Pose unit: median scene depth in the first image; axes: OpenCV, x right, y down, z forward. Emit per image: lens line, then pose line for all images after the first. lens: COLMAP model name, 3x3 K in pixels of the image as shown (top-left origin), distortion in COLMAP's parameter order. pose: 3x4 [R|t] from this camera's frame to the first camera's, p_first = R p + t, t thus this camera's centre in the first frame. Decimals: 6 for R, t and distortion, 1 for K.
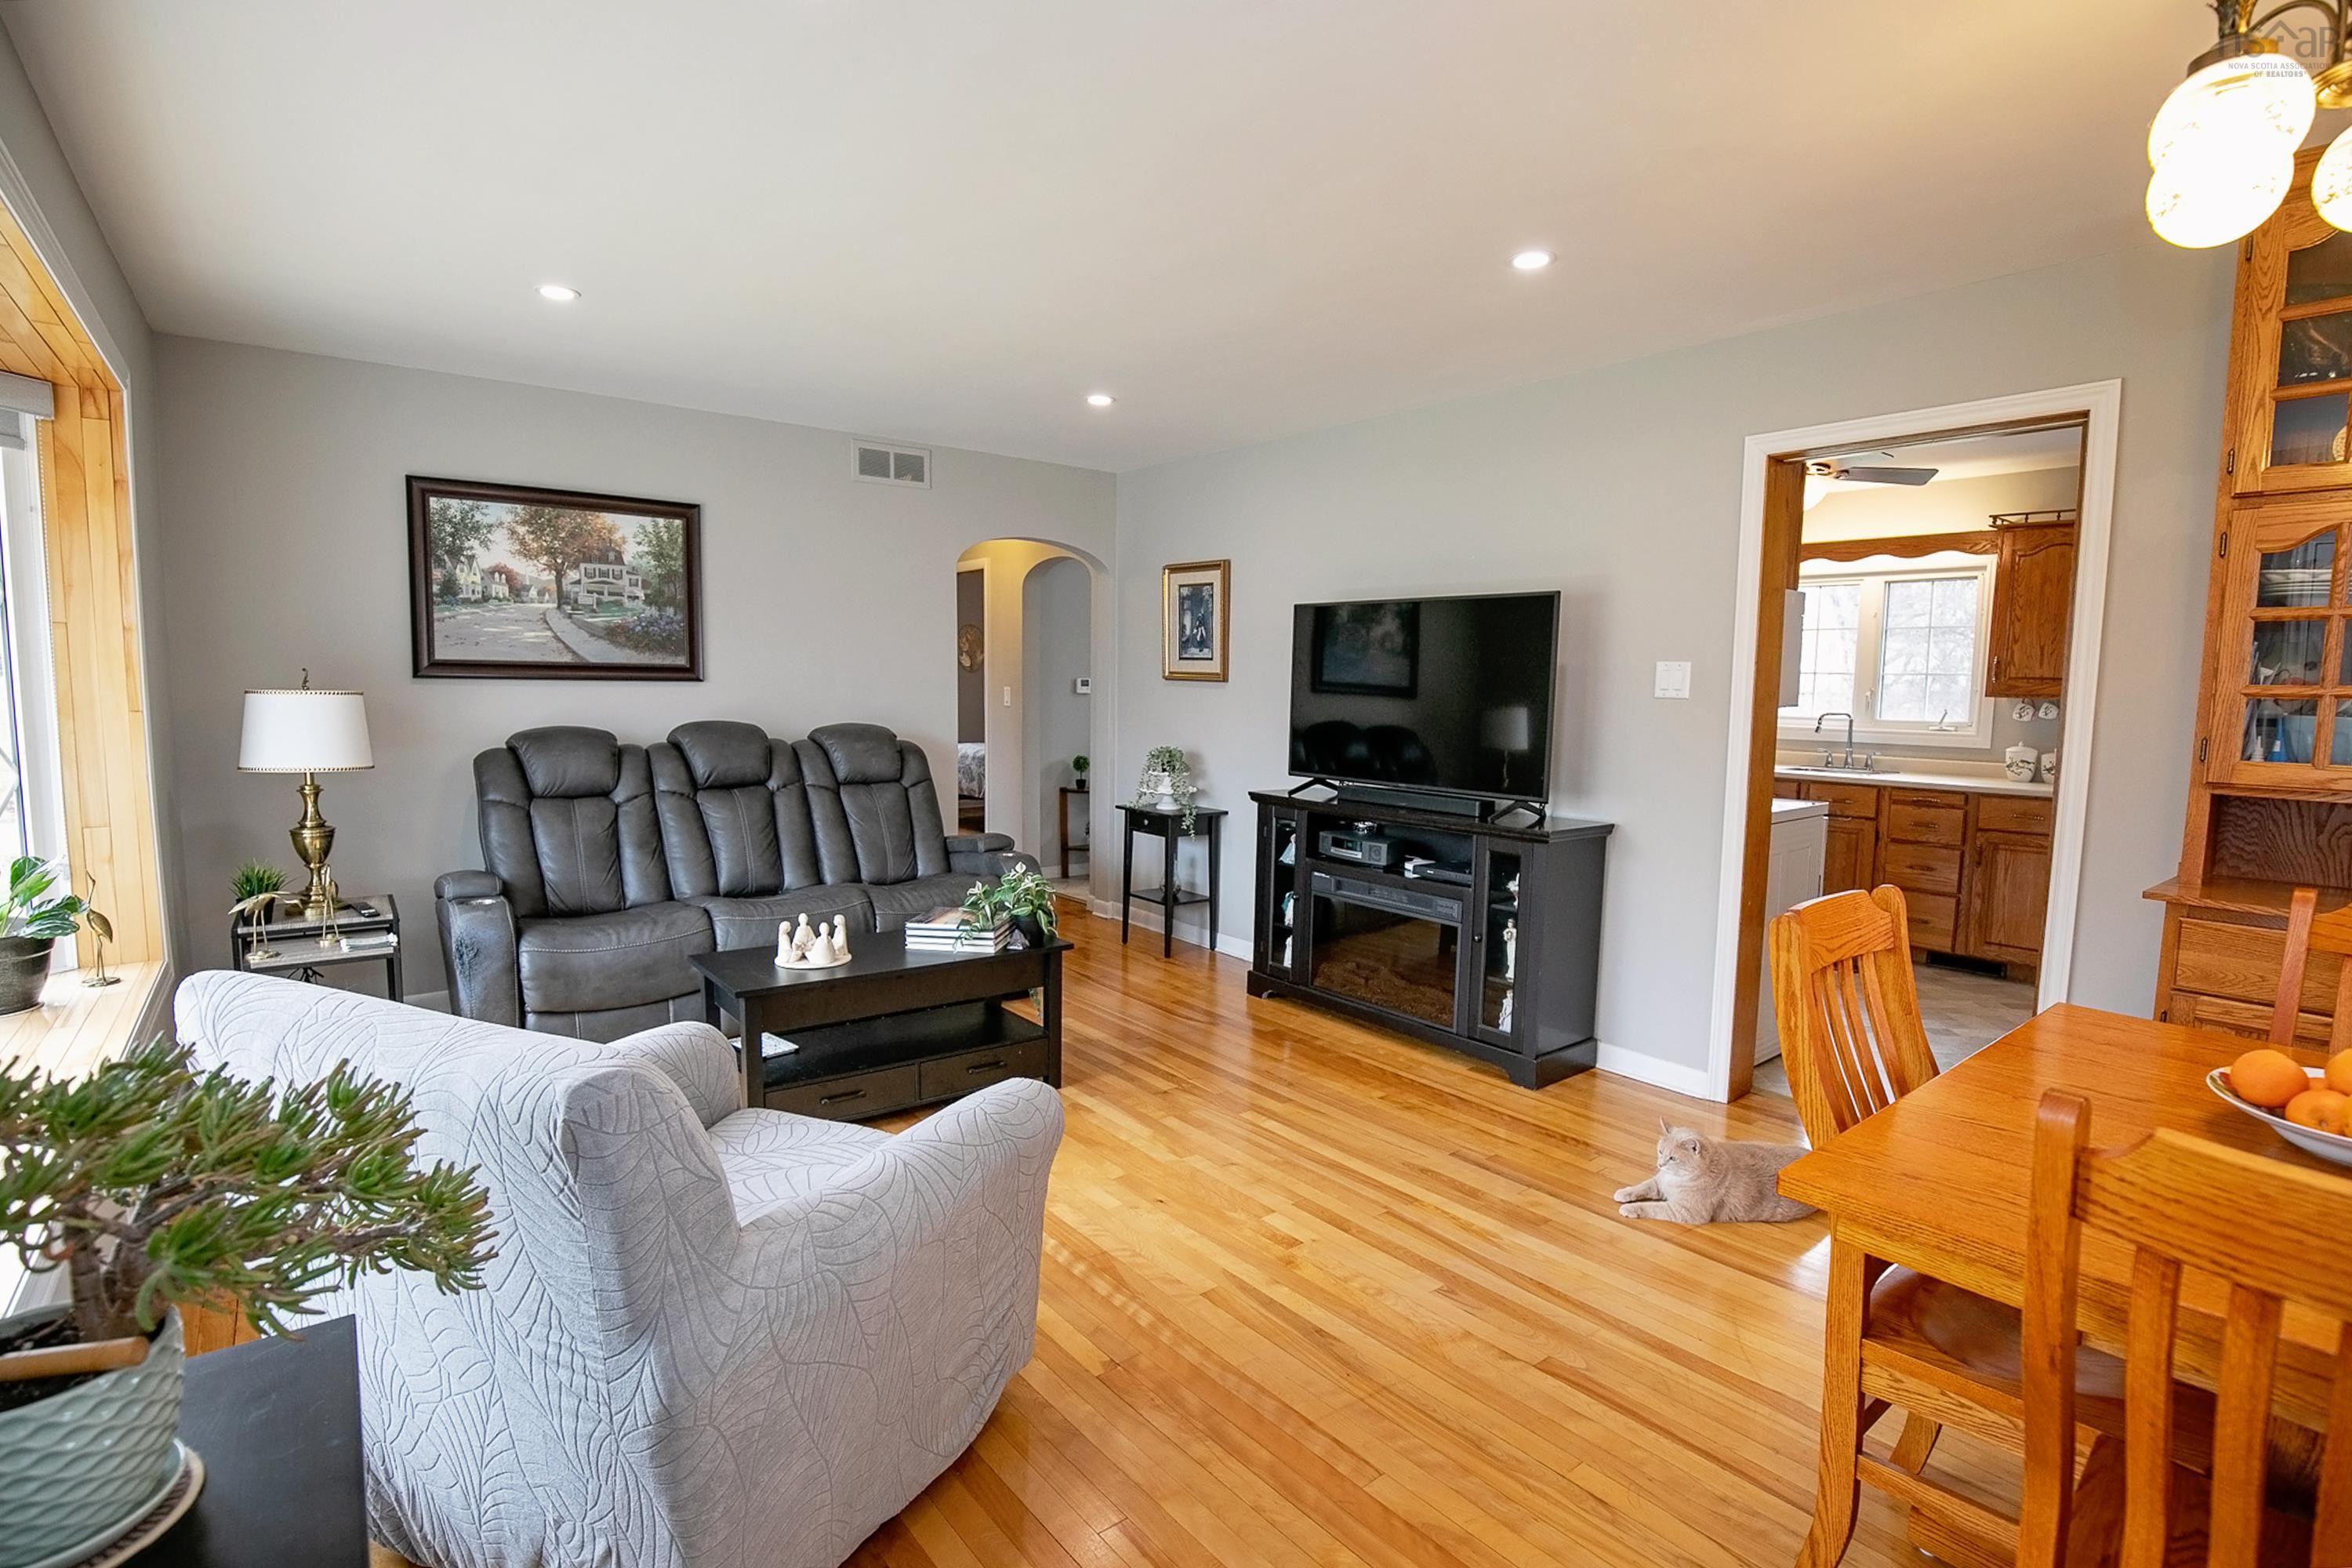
lens RADIAL K [[1117.9, 0, 1190.9], [0, 1117.9, 792.1], [0, 0, 1]] dist [-0.026348, -0.000330]
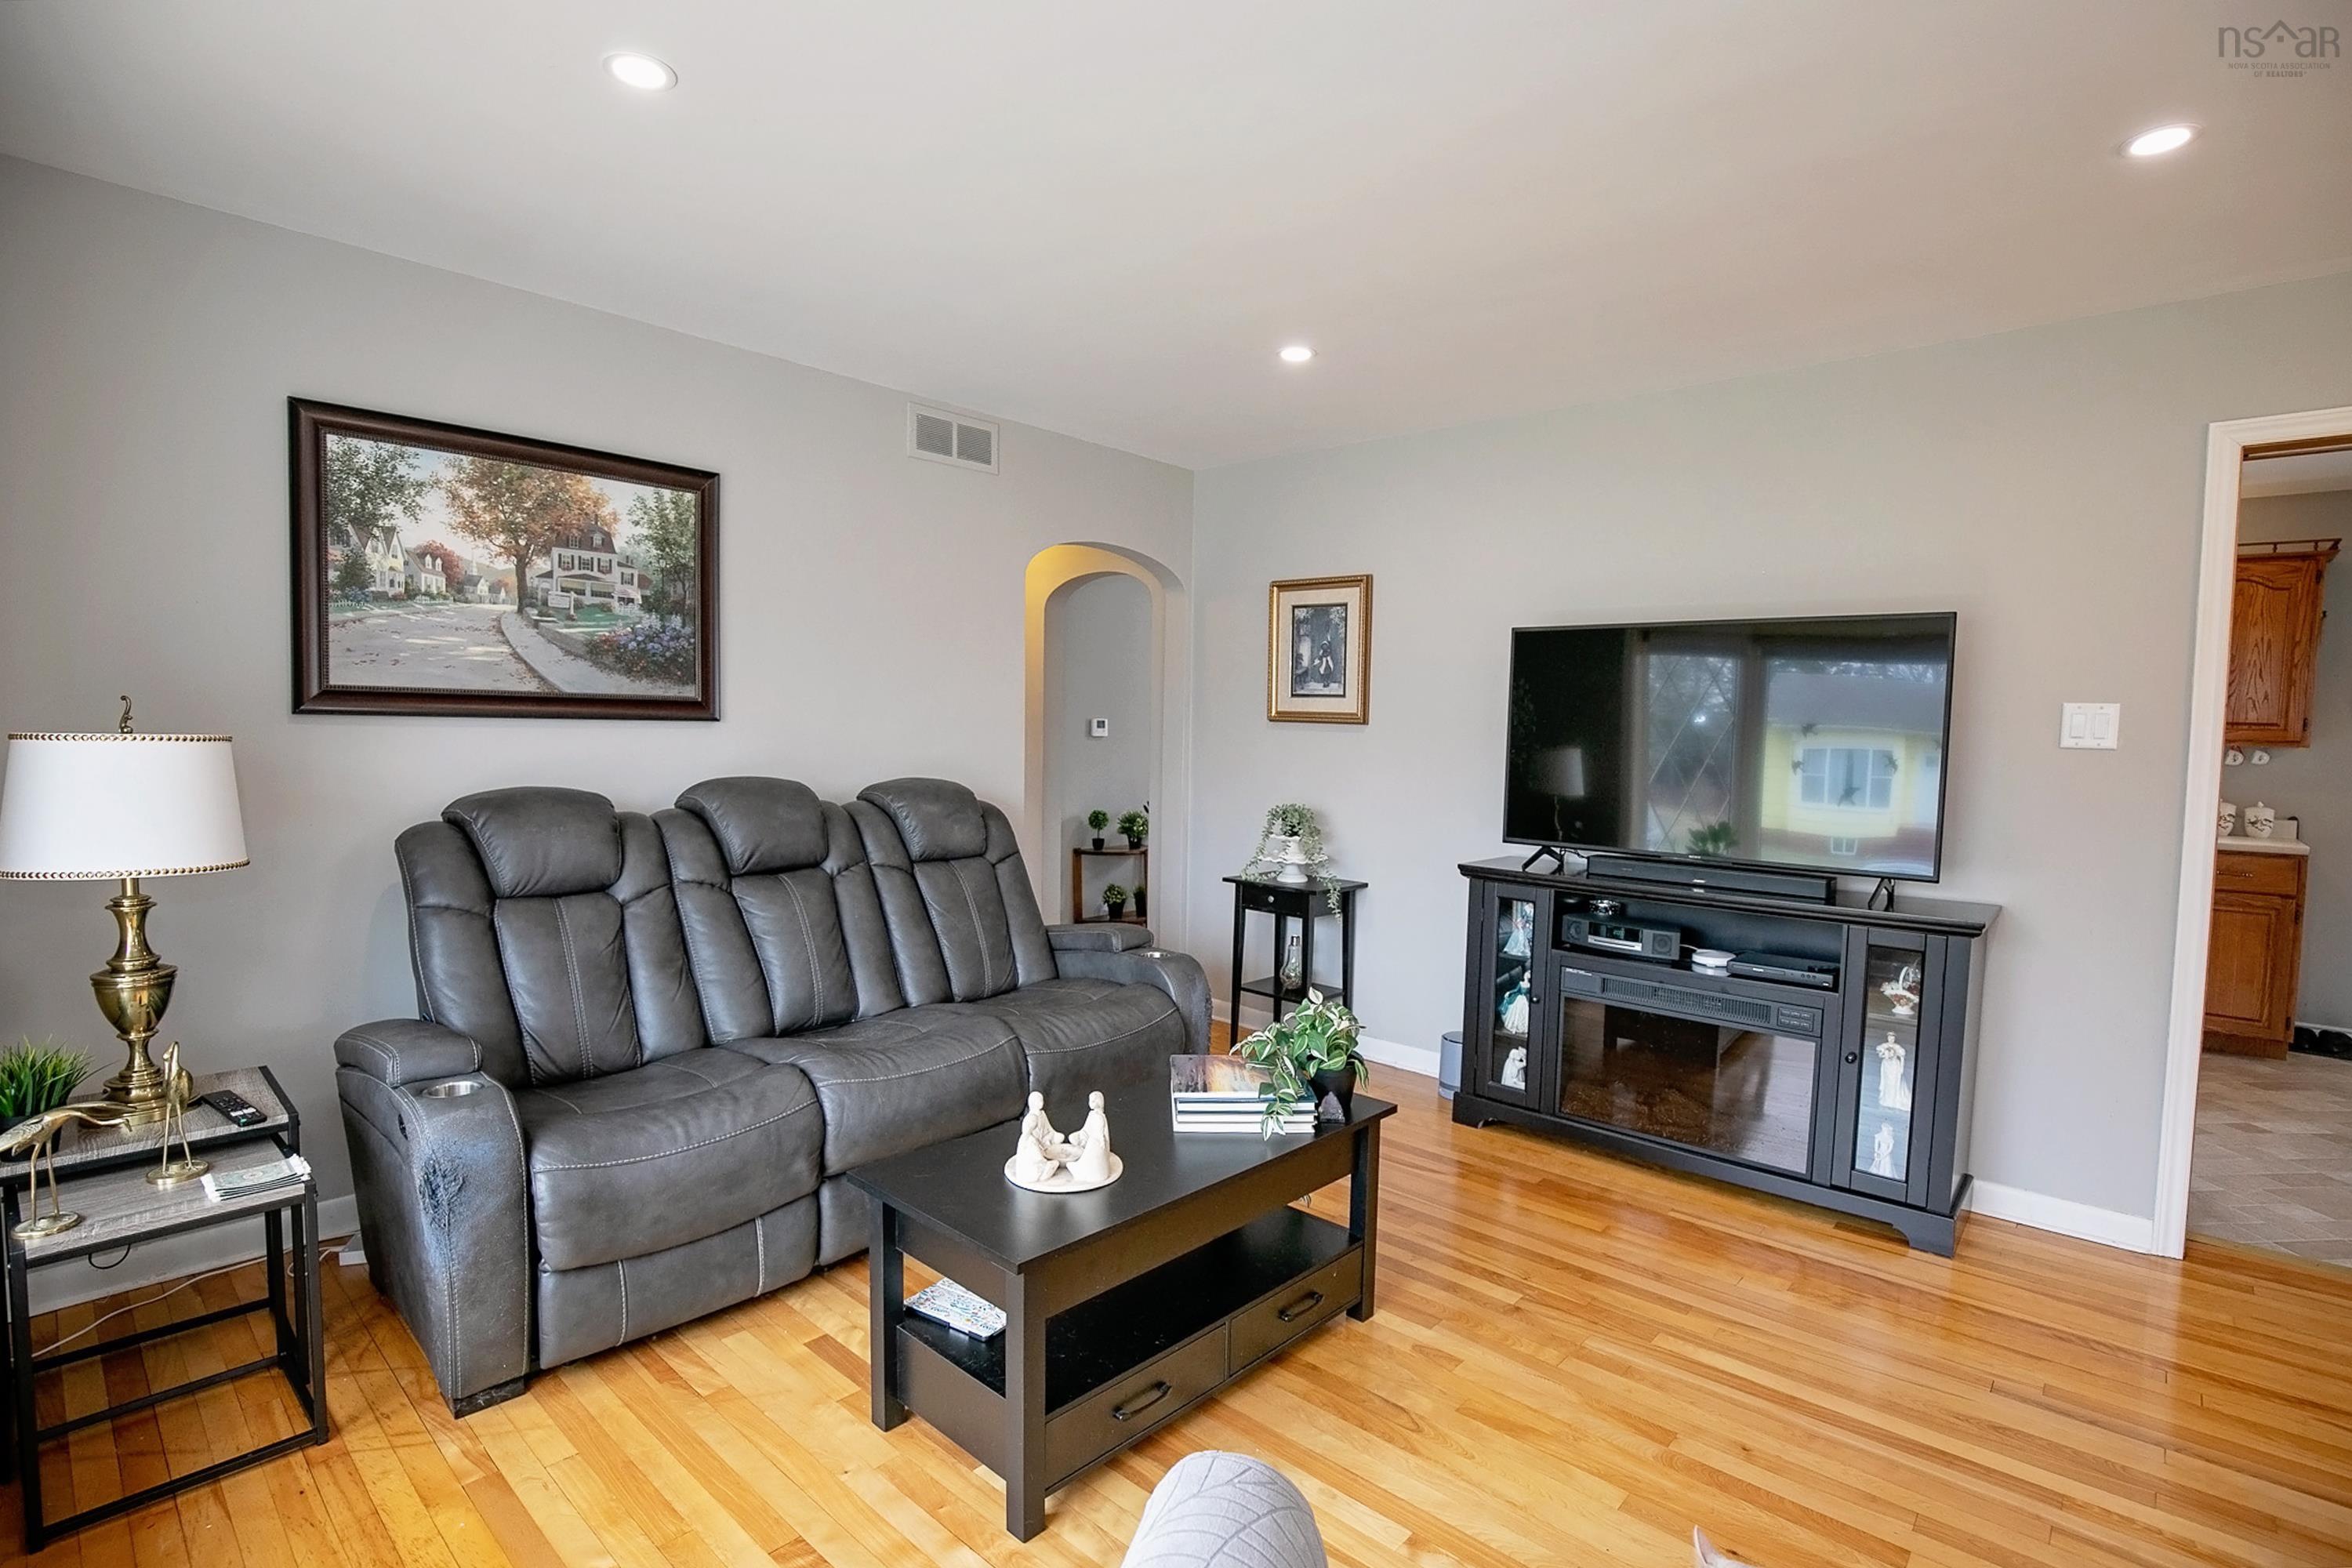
lens RADIAL K [[1104.8, 0, 1184.8], [0, 1104.8, 789.9], [0, 0, 1]] dist [-0.024612, 0.001293]
pose [[0.986877, -0.006332, 0.161350, -0.278067], [0.012243, 0.999289, -0.035663, -0.028827], [-0.161010, 0.037171, 0.986253, 0.279535]]
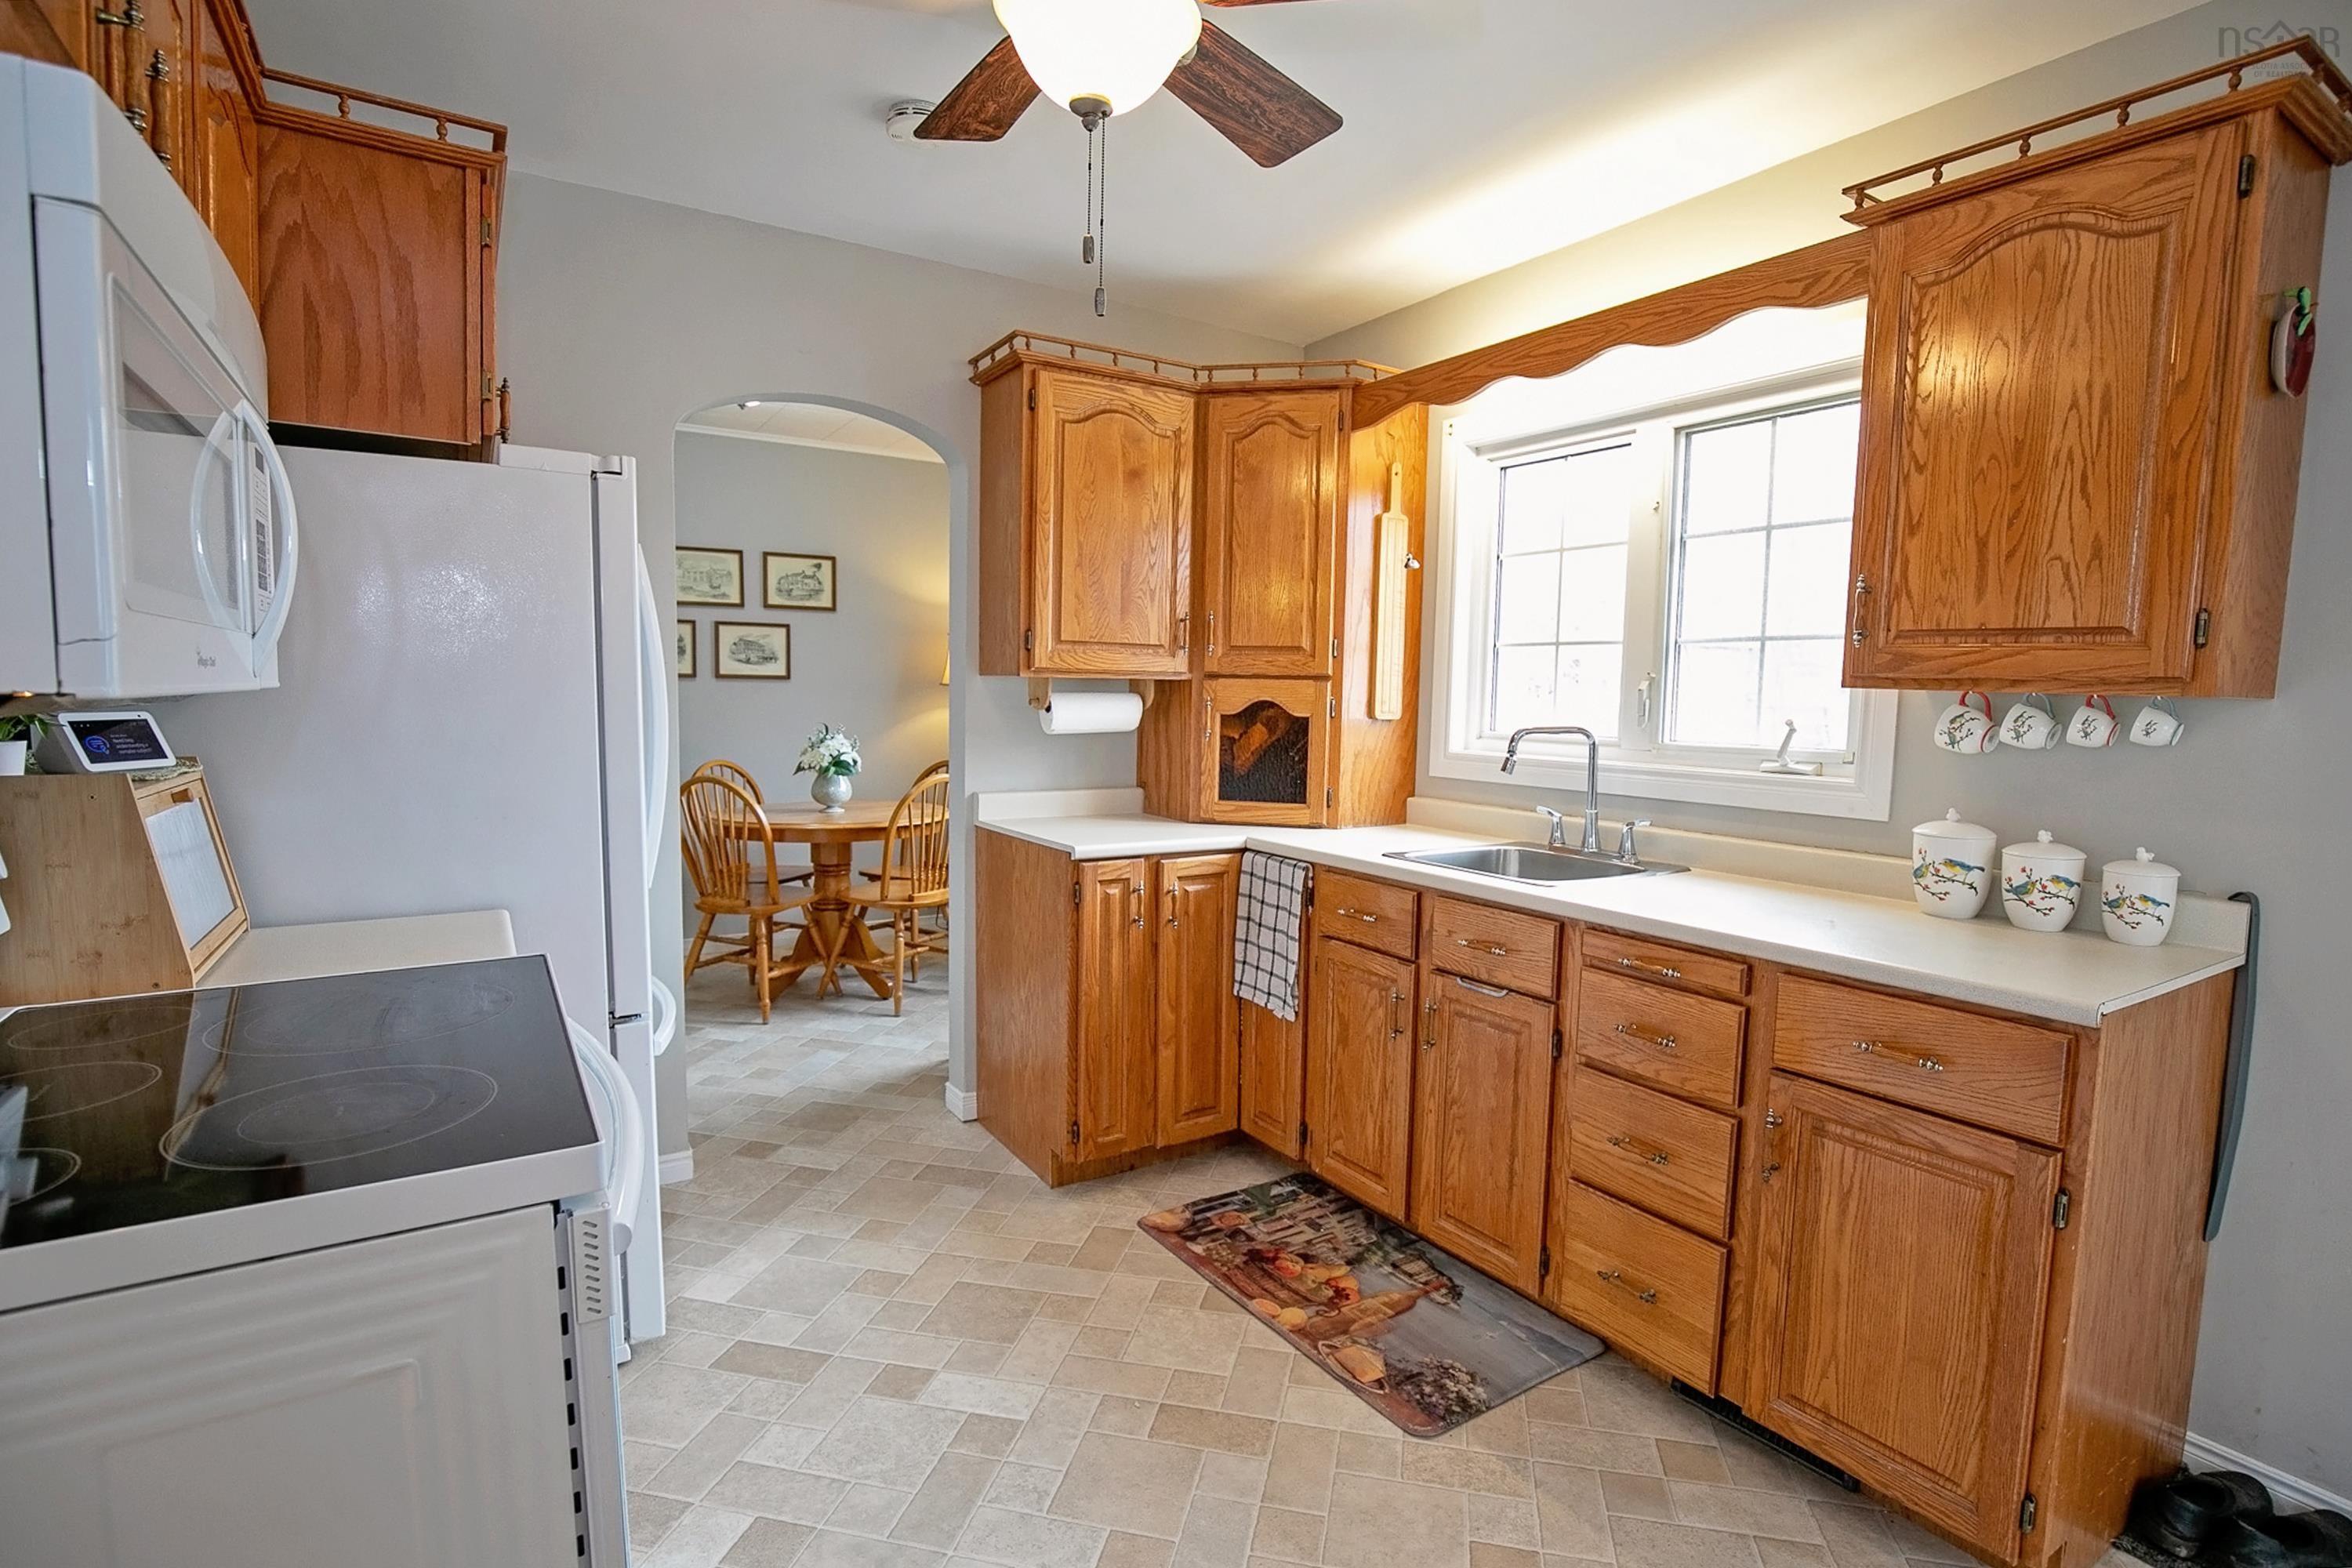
lens RADIAL K [[1117.9, 0, 1190.9], [0, 1117.9, 792.1], [0, 0, 1]] dist [-0.026348, -0.000330]
pose [[0.993449, 0.008920, -0.113926, 0.661773], [-0.009493, 0.999945, -0.004489, -0.057585], [0.113880, 0.005541, 0.993479, 0.734535]]
